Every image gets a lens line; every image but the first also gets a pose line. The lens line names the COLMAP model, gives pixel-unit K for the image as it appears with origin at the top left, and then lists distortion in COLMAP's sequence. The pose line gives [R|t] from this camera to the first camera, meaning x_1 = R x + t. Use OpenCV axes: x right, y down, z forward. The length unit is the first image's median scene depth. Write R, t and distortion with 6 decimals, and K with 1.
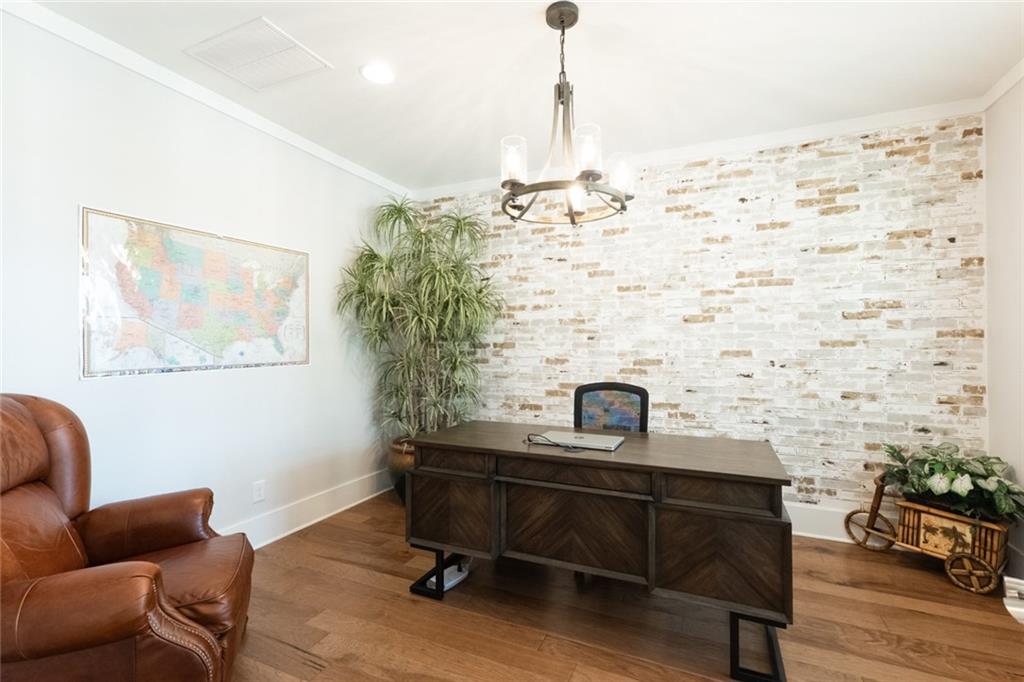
lens RADIAL K [[442.0, 0, 516.9], [0, 442.0, 336.6], [0, 0, 1]] dist [0.002506, 0.001151]
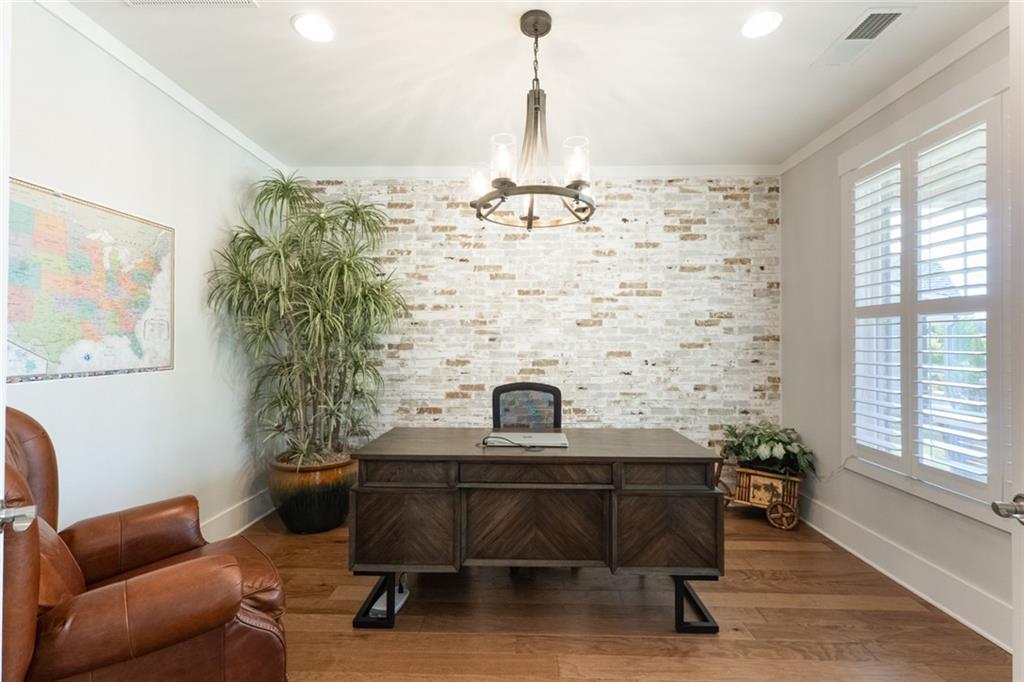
lens RADIAL K [[442.0, 0, 516.9], [0, 442.0, 336.6], [0, 0, 1]] dist [0.002506, 0.001151]
pose [[0.926757, 0.010305, 0.375519, -0.189985], [-0.009373, 0.999947, -0.004309, 0.000768], [-0.375544, 0.000474, 0.926805, 0.043267]]
